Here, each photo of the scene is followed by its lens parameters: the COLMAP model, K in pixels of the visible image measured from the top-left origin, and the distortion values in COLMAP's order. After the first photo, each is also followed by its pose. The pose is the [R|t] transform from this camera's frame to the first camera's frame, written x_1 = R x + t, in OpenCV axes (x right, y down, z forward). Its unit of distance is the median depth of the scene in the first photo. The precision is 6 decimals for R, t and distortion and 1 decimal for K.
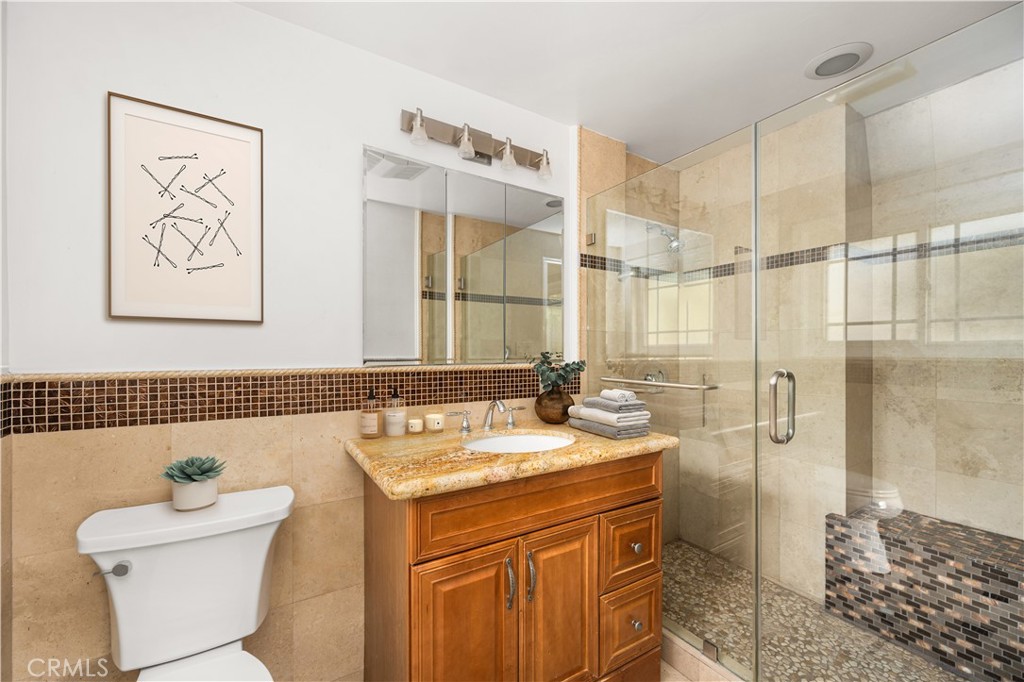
lens RADIAL K [[406.8, 0, 517.1], [0, 406.8, 348.5], [0, 0, 1]] dist [-0.004721, -0.000071]
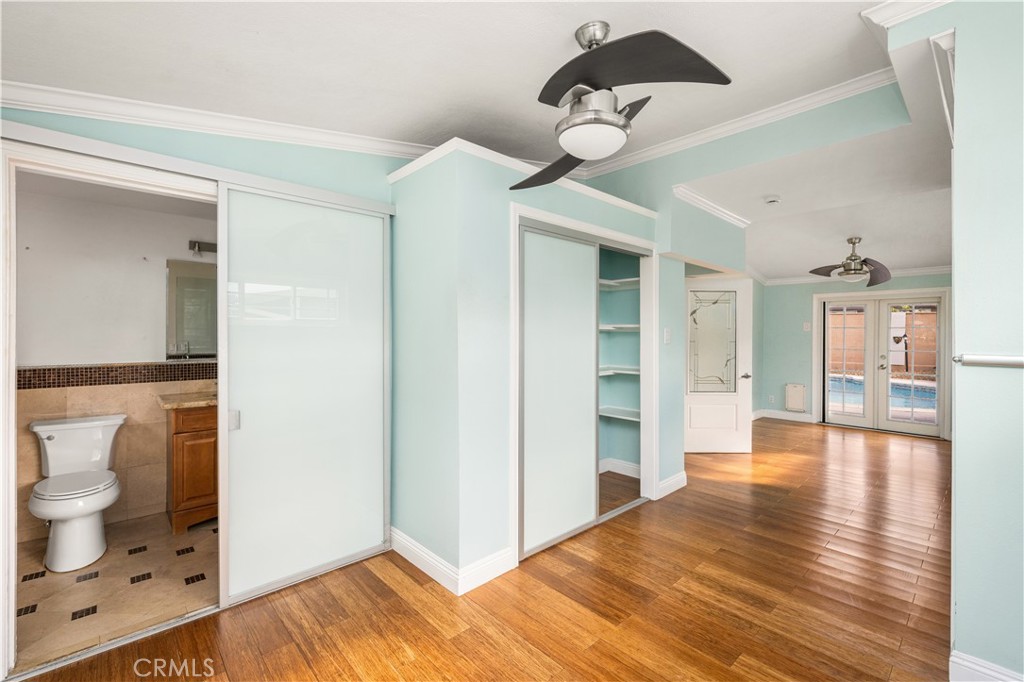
lens RADIAL K [[406.8, 0, 506.4], [0, 406.8, 334.8], [0, 0, 1]] dist [-0.004721, -0.000071]
pose [[0.980712, -0.002320, 0.195447, 1.224065], [0.003990, 0.999959, -0.008152, -0.092933], [-0.195420, 0.008775, 0.980680, -1.849708]]
